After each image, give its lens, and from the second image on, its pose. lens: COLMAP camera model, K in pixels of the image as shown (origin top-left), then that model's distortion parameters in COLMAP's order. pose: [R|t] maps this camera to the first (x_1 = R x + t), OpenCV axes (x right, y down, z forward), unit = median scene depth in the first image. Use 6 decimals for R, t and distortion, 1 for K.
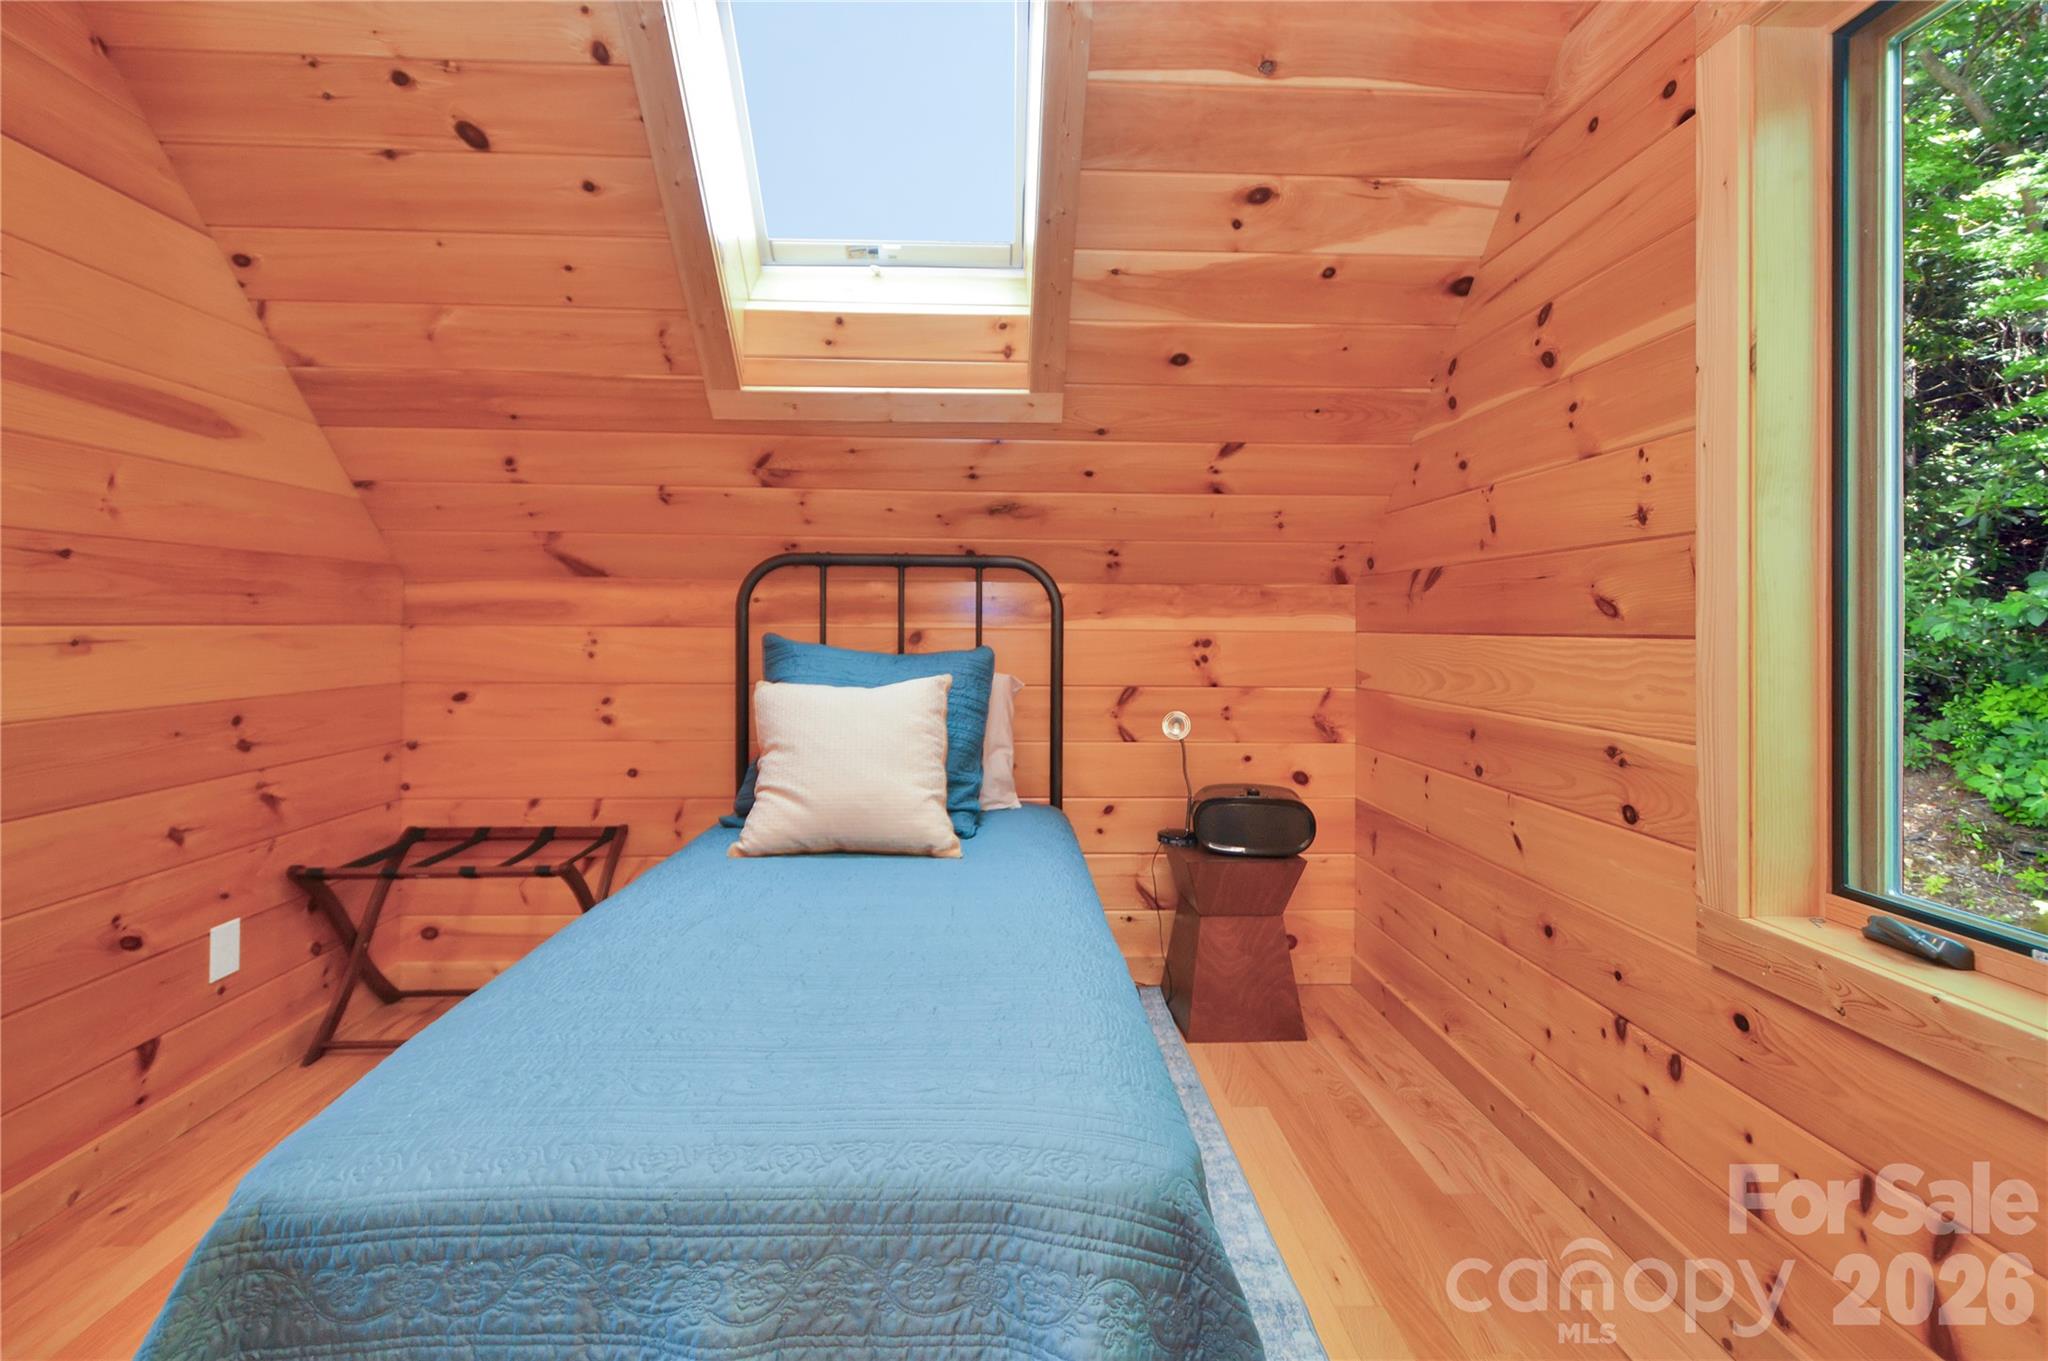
lens RADIAL K [[947.2, 0, 1022.8], [0, 947.2, 620.1], [0, 0, 1]] dist [0.016043, -0.026892]
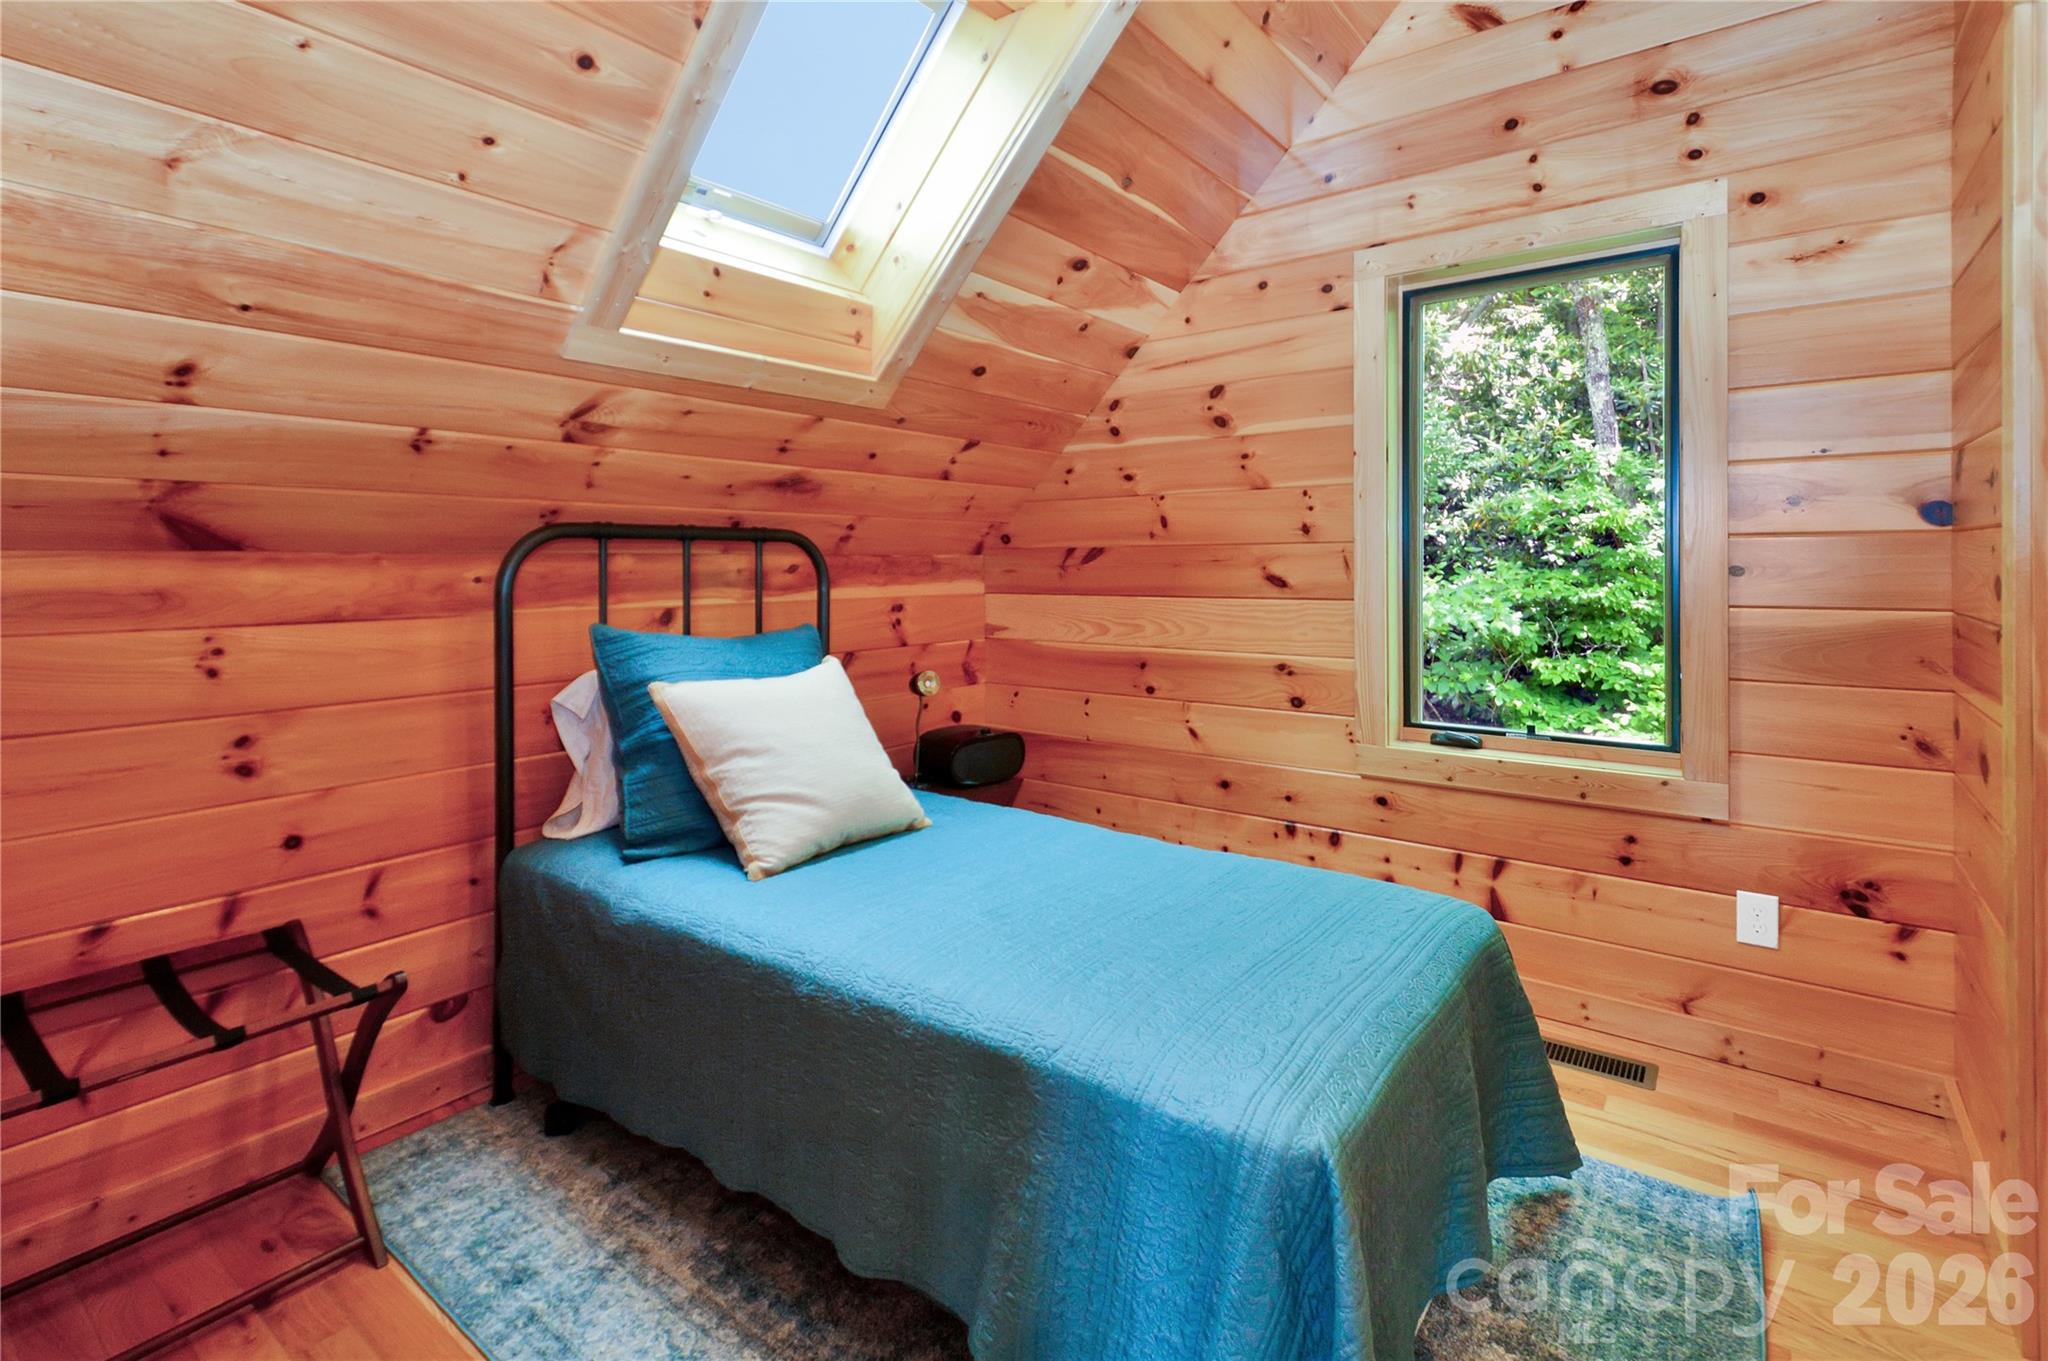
lens RADIAL K [[956.1, 0, 1024.7], [0, 956.1, 571.1], [0, 0, 1]] dist [0.000899, -0.000118]
pose [[0.634092, -0.017700, 0.773055, -0.699060], [0.005769, 0.999818, 0.018161, -0.046672], [-0.773236, -0.007056, 0.634079, 0.198193]]
